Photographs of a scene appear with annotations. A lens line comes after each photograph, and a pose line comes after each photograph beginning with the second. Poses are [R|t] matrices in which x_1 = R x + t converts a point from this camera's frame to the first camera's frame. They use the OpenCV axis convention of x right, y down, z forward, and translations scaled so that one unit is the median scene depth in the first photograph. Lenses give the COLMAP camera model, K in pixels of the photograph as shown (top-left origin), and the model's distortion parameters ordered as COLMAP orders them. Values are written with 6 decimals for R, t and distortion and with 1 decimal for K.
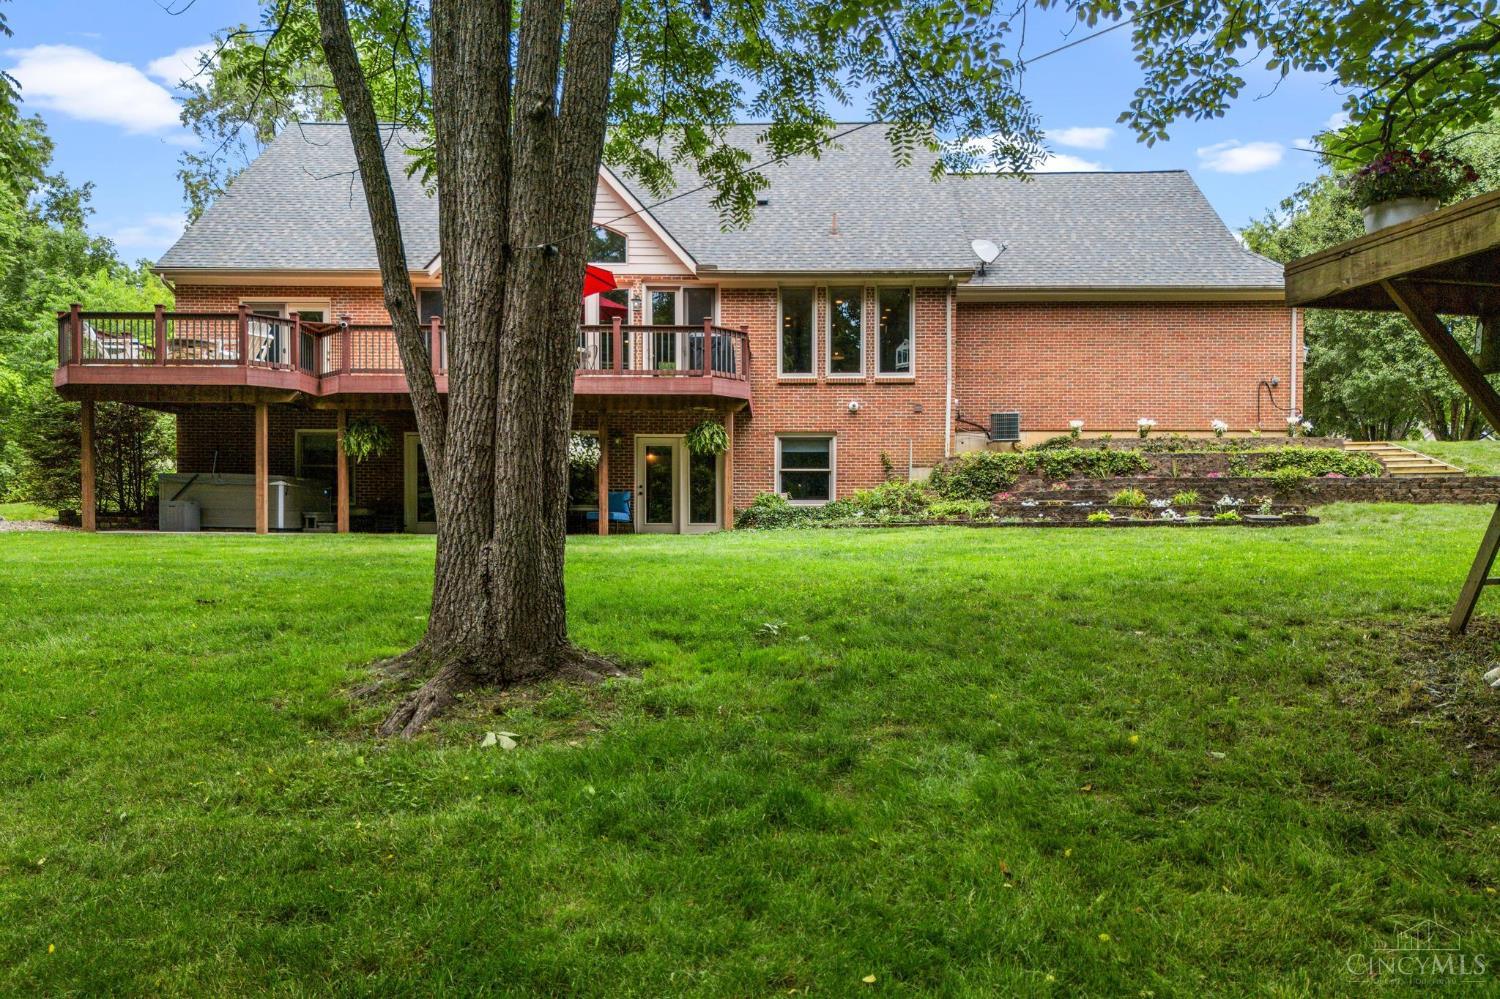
lens RADIAL K [[1098.4, 0, 748.1], [0, 1098.4, 549.7], [0, 0, 1]] dist [0.069235, -0.071393]
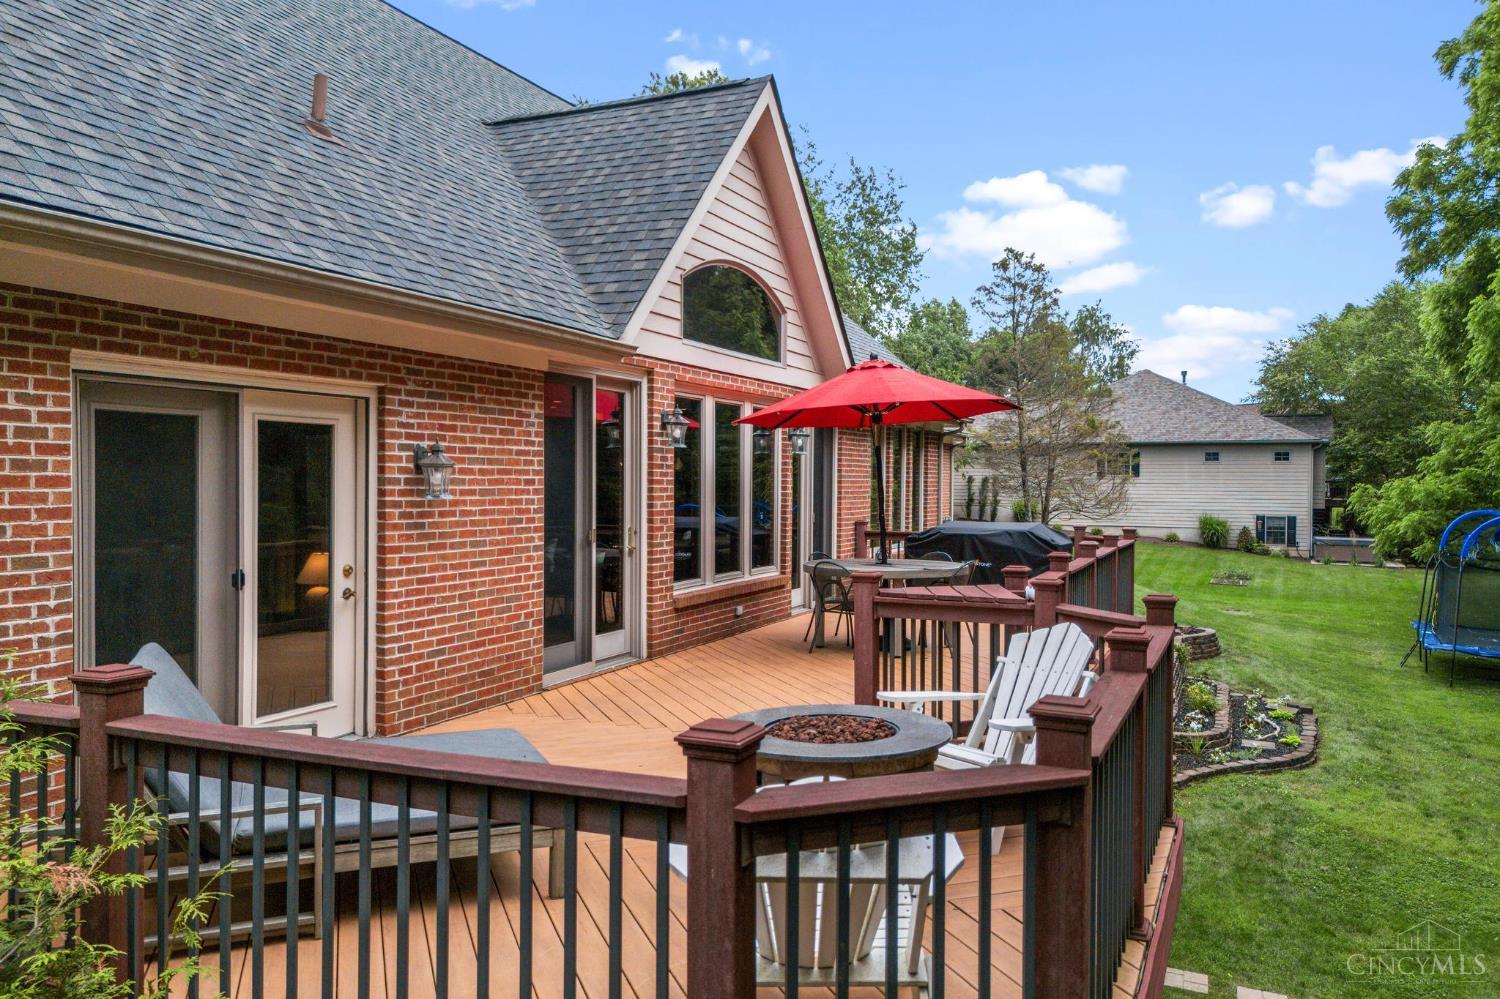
lens RADIAL K [[1118.0, 0, 750.0], [0, 1118.0, 499.5], [0, 0, 1]] dist [0.069125, -0.080756]
pose [[0.392176, -0.018881, 0.919696, -0.613345], [0.004277, 0.999816, 0.018702, -0.203428], [-0.919880, -0.003401, 0.392184, 0.801011]]
